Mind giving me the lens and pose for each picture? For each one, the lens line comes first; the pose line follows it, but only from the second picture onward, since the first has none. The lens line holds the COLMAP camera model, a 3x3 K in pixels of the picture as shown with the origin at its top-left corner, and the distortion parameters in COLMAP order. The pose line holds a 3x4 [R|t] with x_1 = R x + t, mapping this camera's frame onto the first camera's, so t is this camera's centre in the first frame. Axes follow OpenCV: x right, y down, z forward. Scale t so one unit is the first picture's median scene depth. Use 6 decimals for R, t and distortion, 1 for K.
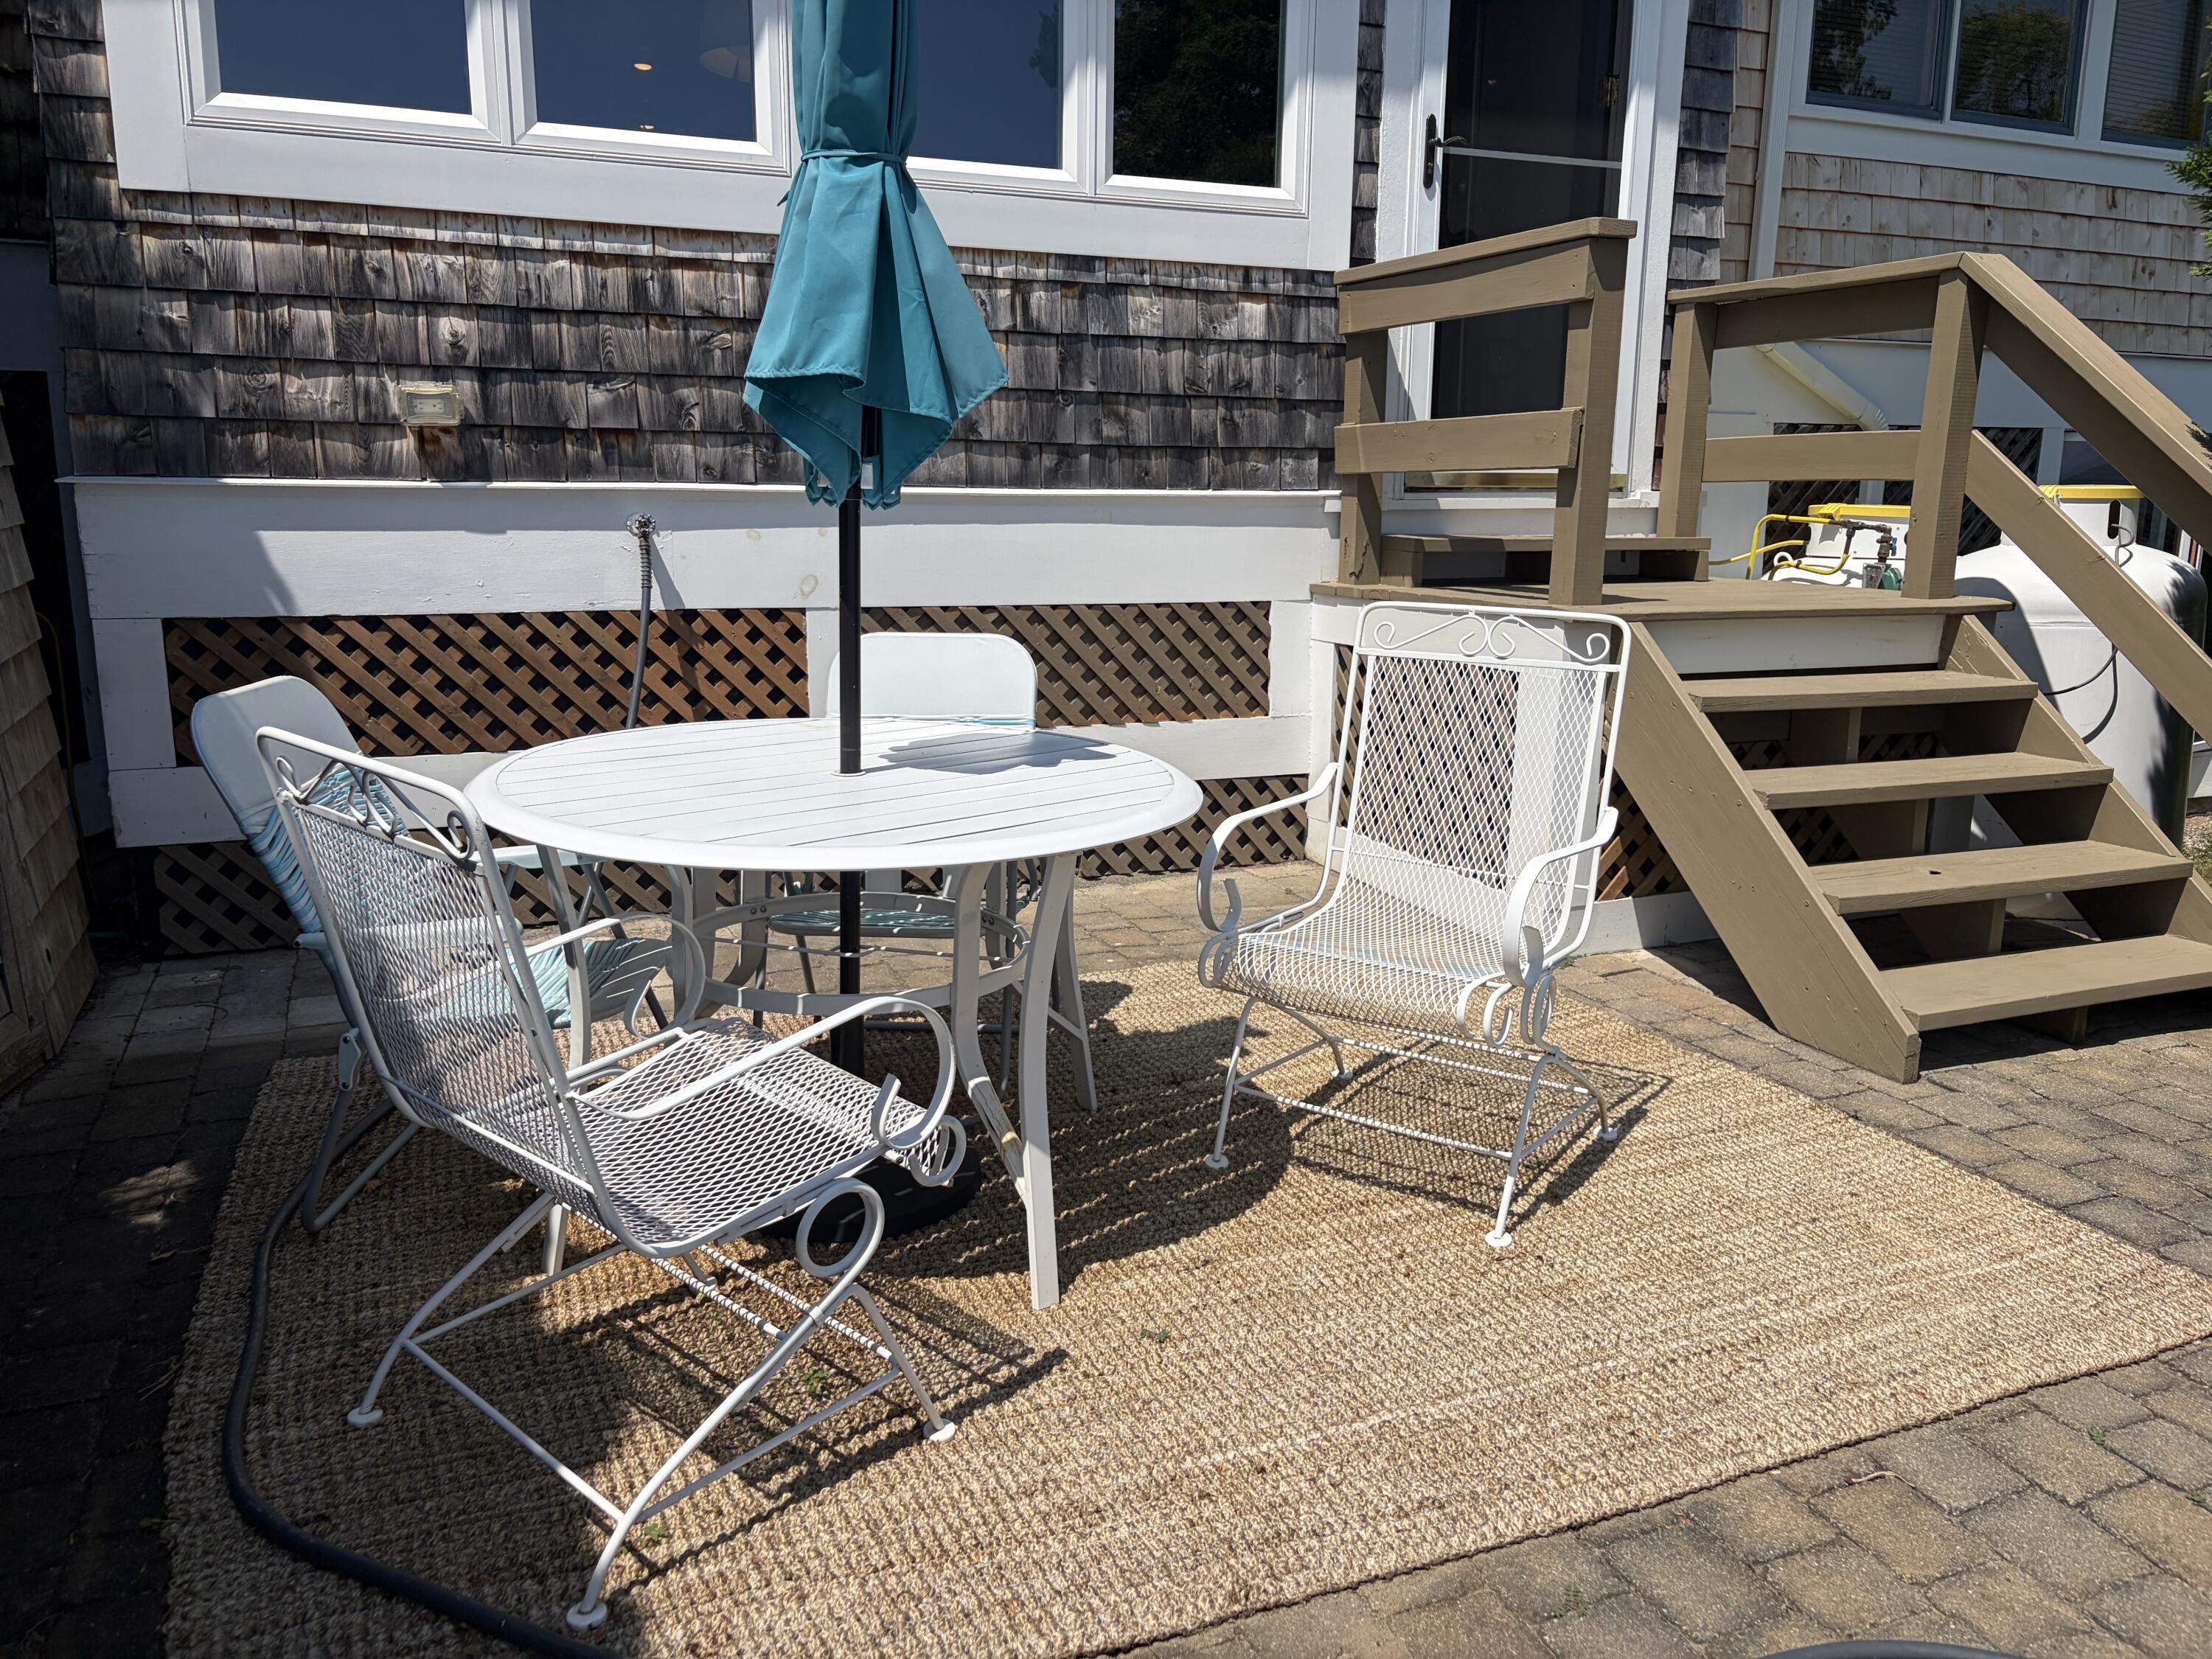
lens RADIAL K [[1681.3, 0, 1094.3], [0, 1681.3, 823.3], [0, 0, 1]] dist [0.065929, -0.037996]
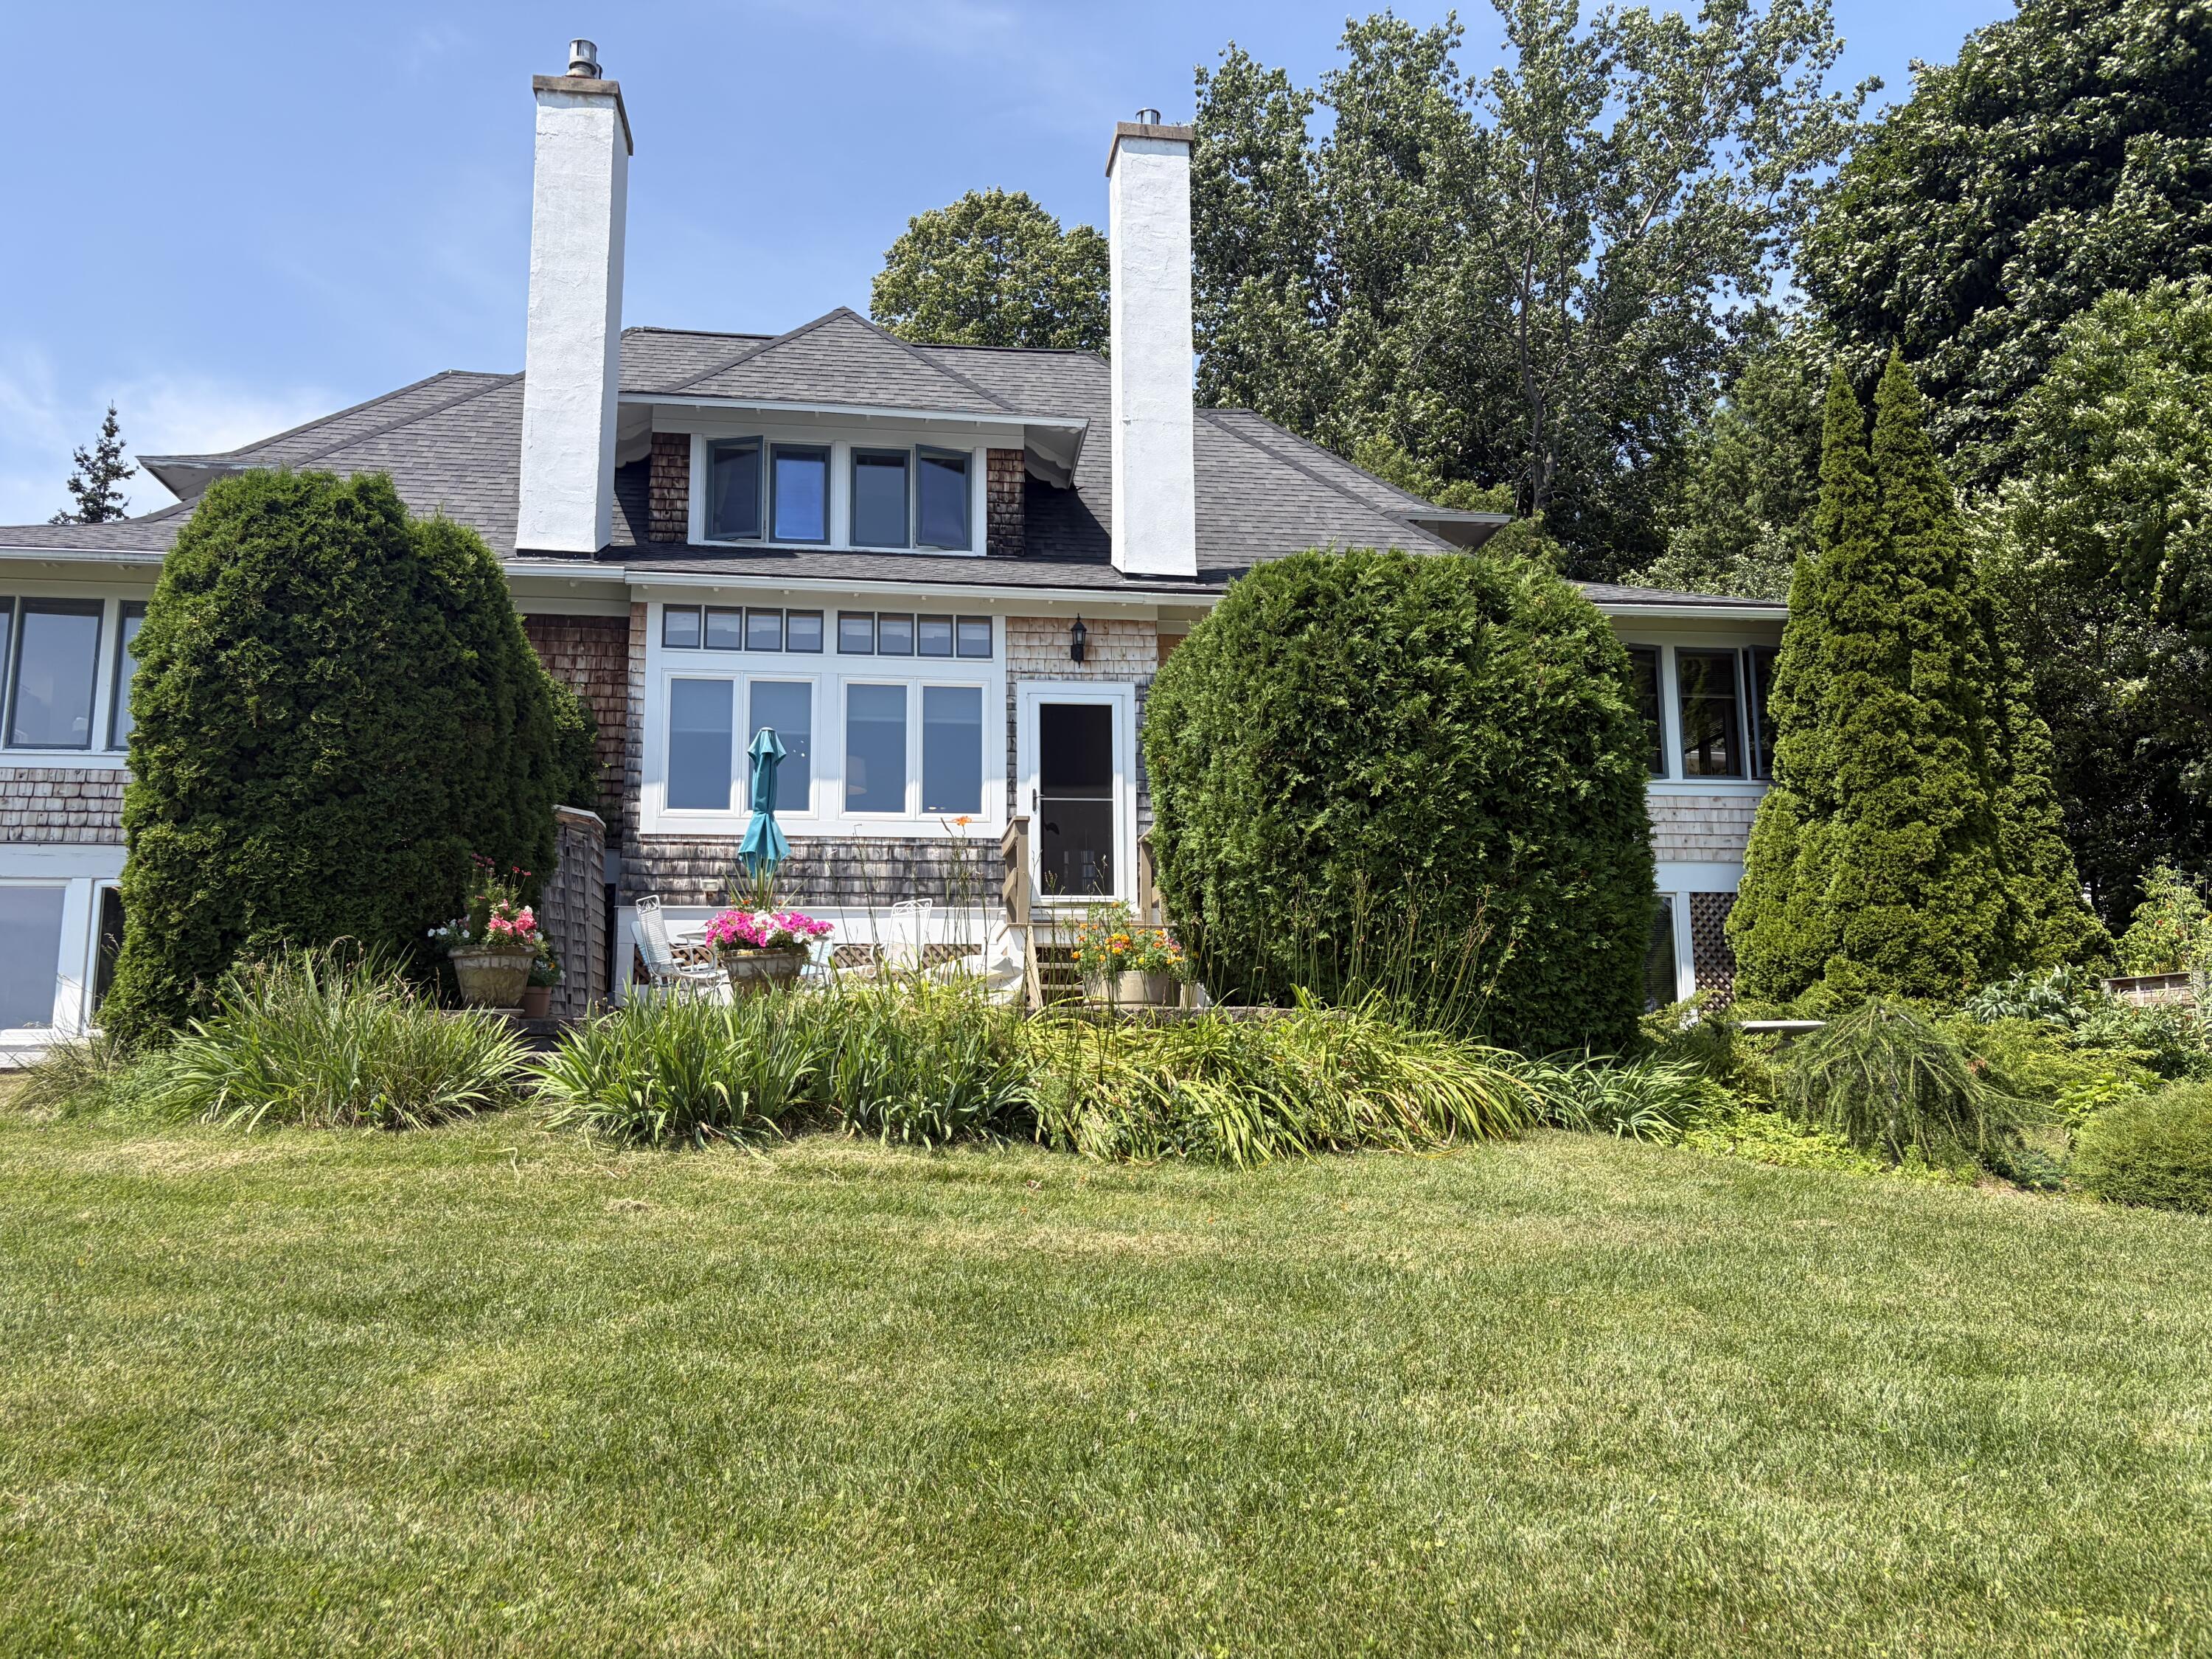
lens RADIAL K [[1681.3, 0, 1108.4], [0, 1681.3, 838.3], [0, 0, 1]] dist [0.065929, -0.037996]
pose [[0.966226, -0.059617, -0.250705, 1.223985], [-0.032311, 0.937166, -0.347383, 0.807306], [0.255662, 0.343751, 0.903588, -1.886752]]
